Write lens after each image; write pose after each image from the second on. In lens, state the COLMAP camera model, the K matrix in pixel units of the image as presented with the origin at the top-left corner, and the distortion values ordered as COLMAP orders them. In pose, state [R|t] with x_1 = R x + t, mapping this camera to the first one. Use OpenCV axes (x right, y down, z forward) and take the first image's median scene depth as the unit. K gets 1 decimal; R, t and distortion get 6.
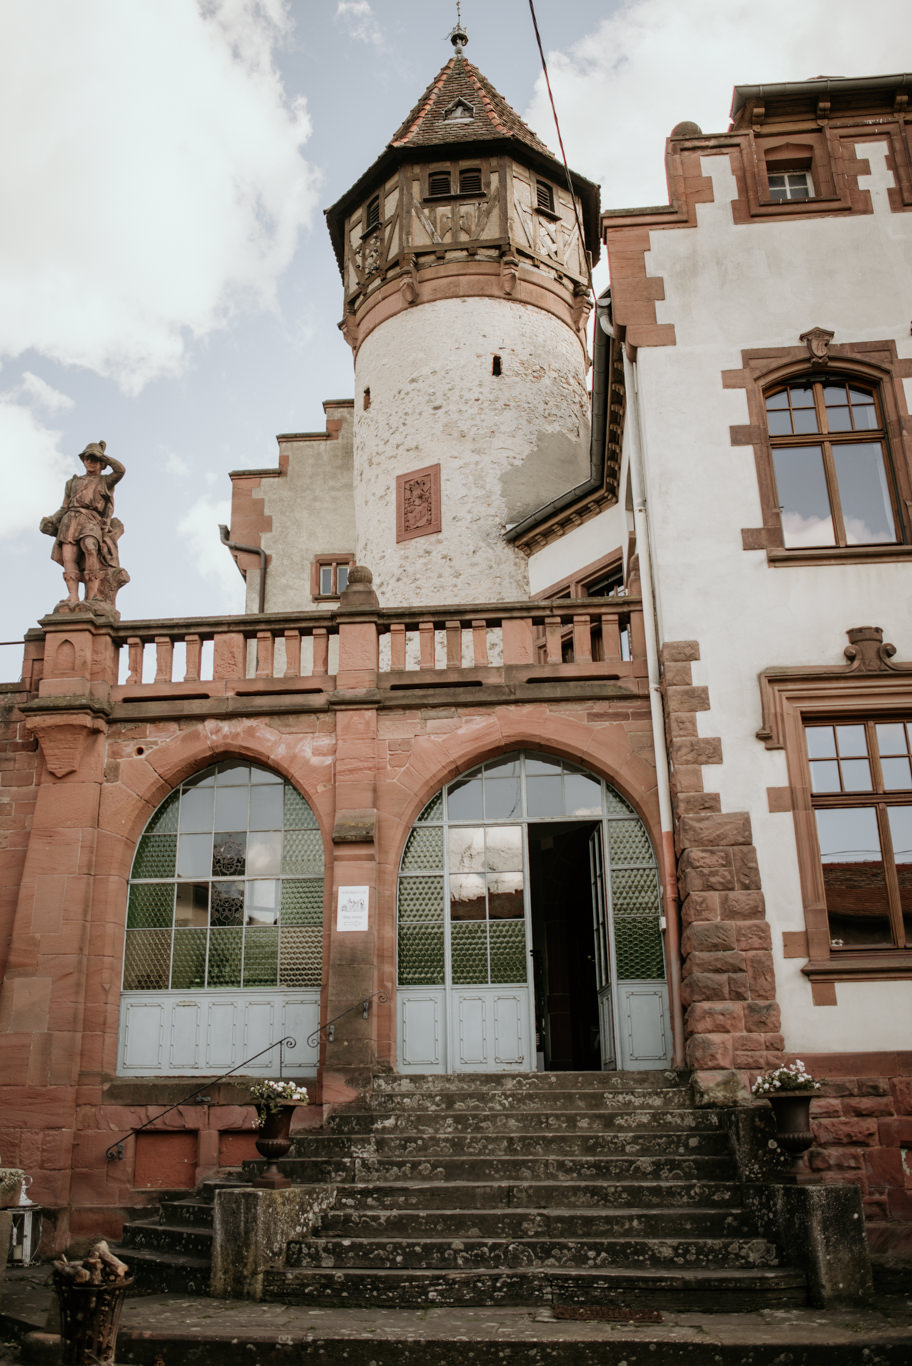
lens RADIAL K [[1228.8, 0, 453.6], [0, 1228.8, 671.2], [0, 0, 1]] dist [-0.058604, 0.009868]
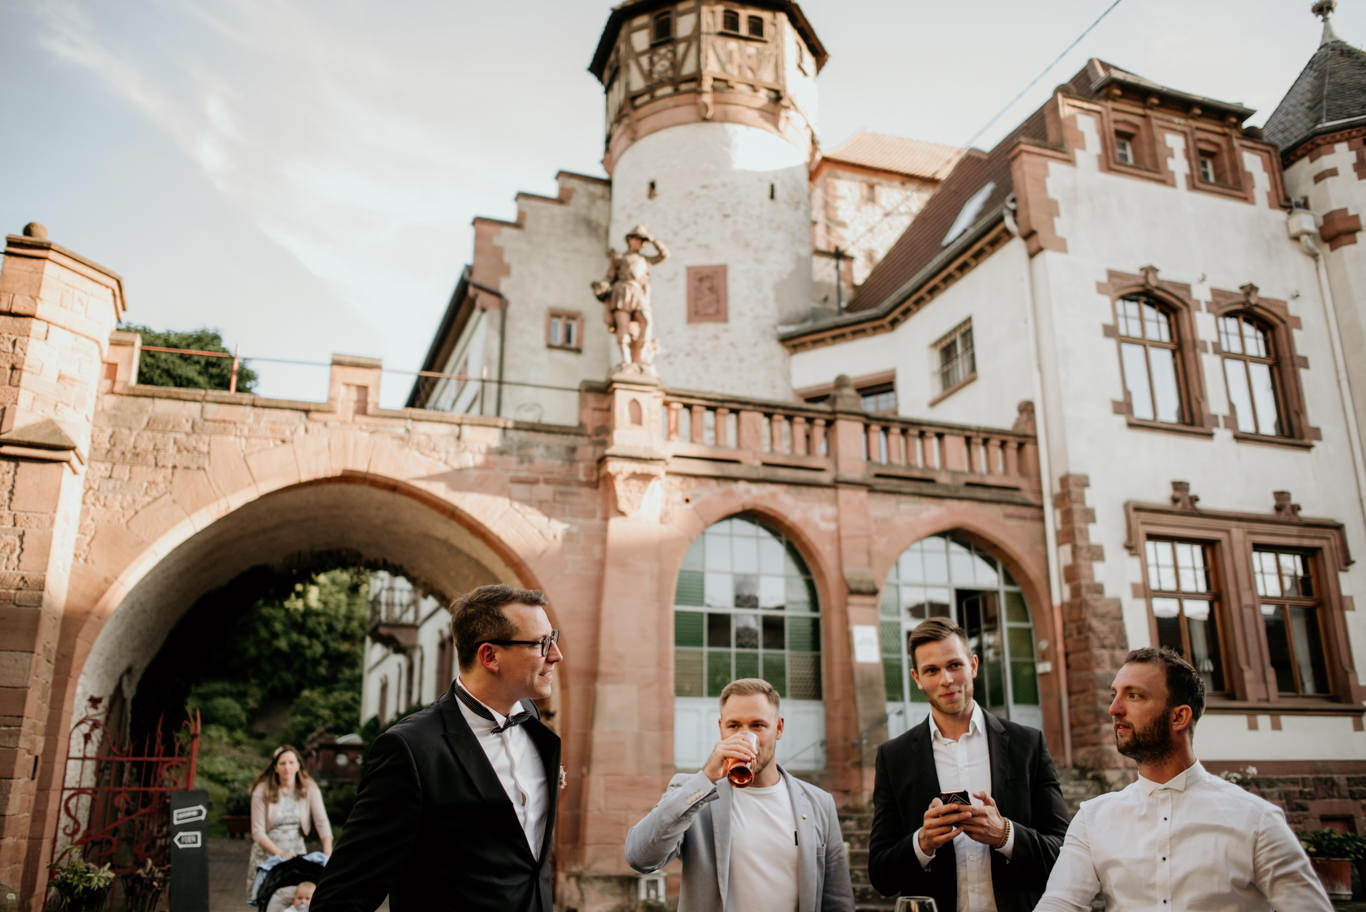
lens RADIAL K [[1110.7, 0, 683.9], [0, 1110.7, 467.2], [0, 0, 1]] dist [-0.059930, 0.026097]
pose [[0.905571, 0.127505, 0.404578, -0.707388], [-0.153422, 0.987638, 0.032146, -0.001538], [-0.395478, -0.091181, 0.913938, 0.008687]]
